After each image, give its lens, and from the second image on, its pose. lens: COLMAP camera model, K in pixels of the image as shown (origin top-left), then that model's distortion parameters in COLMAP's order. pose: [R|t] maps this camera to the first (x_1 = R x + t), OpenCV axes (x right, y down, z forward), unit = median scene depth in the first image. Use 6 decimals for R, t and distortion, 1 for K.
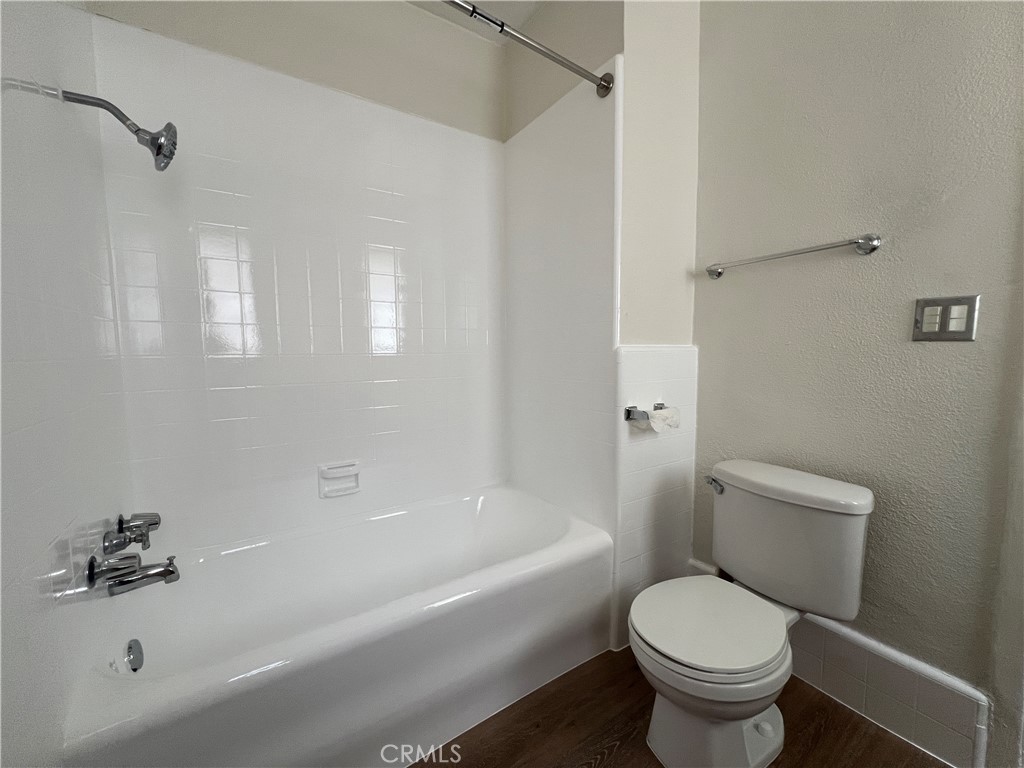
lens RADIAL K [[413.2, 0, 512.7], [0, 413.2, 385.2], [0, 0, 1]] dist [-0.000217, 0.000297]
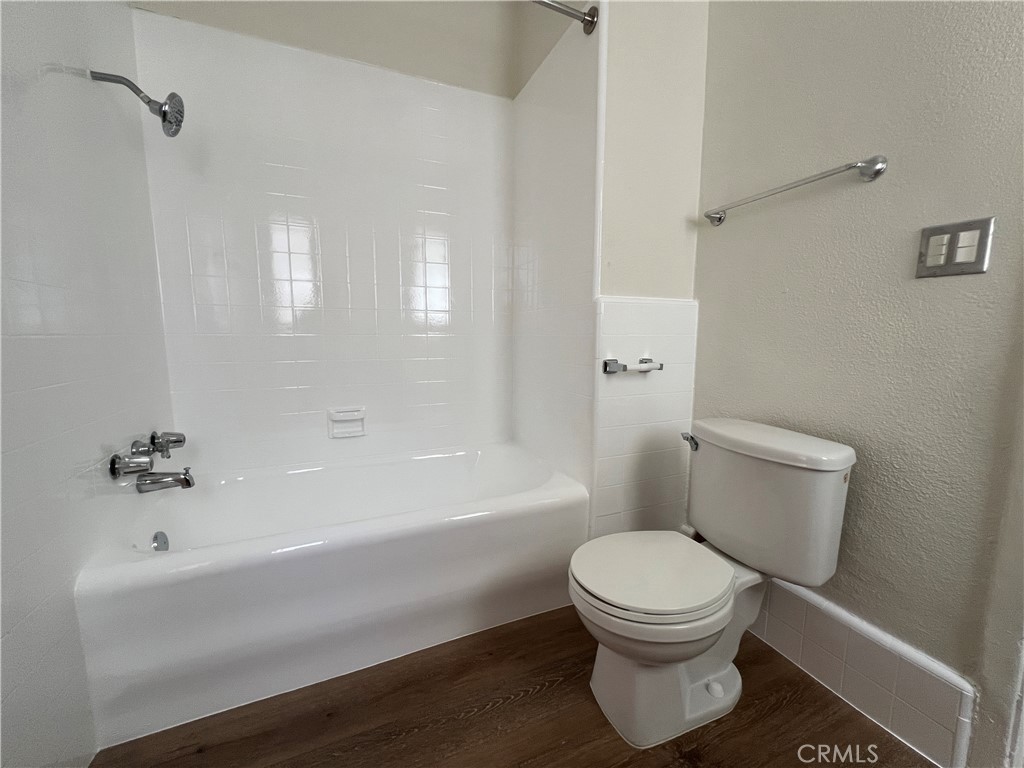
lens RADIAL K [[410.9, 0, 512.0], [0, 410.9, 384.0], [0, 0, 1]] dist [0.000629, 0.000145]
pose [[0.983952, 0.032207, -0.175500, 0.293048], [-0.025316, 0.998823, 0.041363, 0.096637], [0.176626, -0.036256, 0.983610, 0.002128]]
